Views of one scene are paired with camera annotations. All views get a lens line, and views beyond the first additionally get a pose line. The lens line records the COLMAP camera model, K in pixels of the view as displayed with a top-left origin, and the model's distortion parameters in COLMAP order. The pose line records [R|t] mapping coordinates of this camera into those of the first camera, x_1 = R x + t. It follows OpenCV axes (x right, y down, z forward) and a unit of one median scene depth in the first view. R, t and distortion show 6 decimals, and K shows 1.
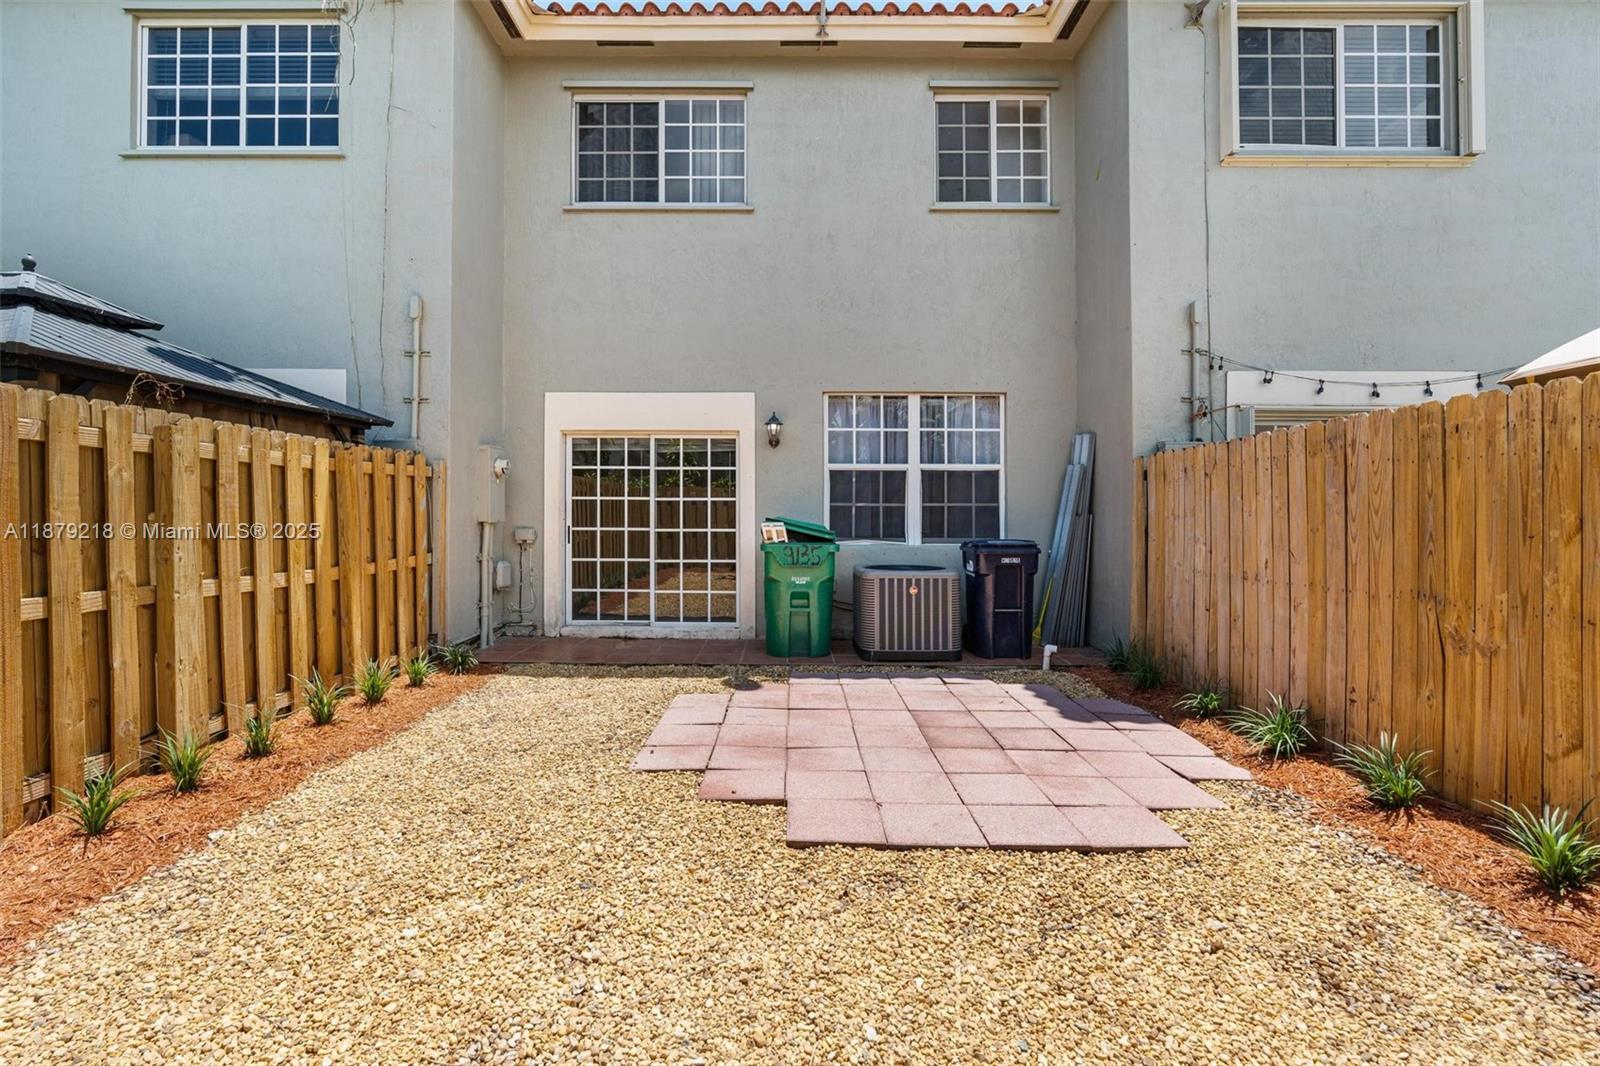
lens RADIAL K [[696.0, 0, 801.1], [0, 696.0, 506.0], [0, 0, 1]] dist [0.003070, 0.000662]
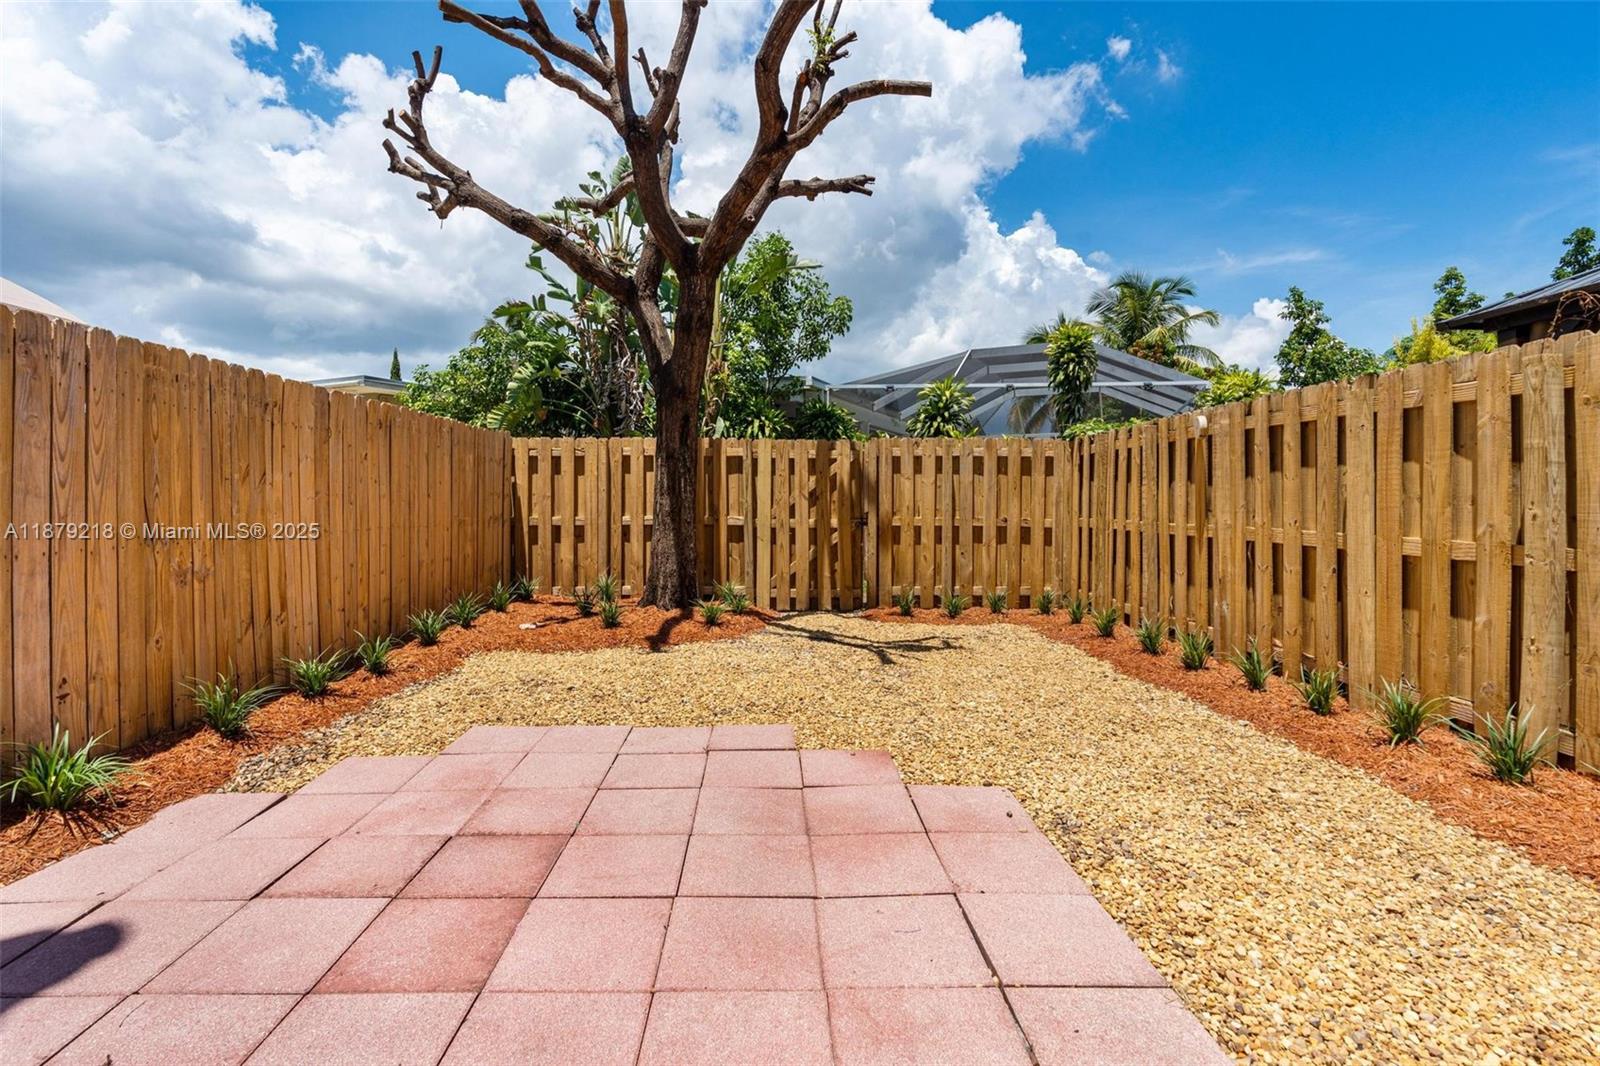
lens RADIAL K [[696.0, 0, 801.1], [0, 696.0, 506.0], [0, 0, 1]] dist [0.003070, 0.000662]
pose [[-0.998901, -0.005776, -0.046502, 0.026829], [-0.005907, 0.999979, 0.002669, 0.071108], [0.046486, 0.002941, -0.998915, 1.961774]]
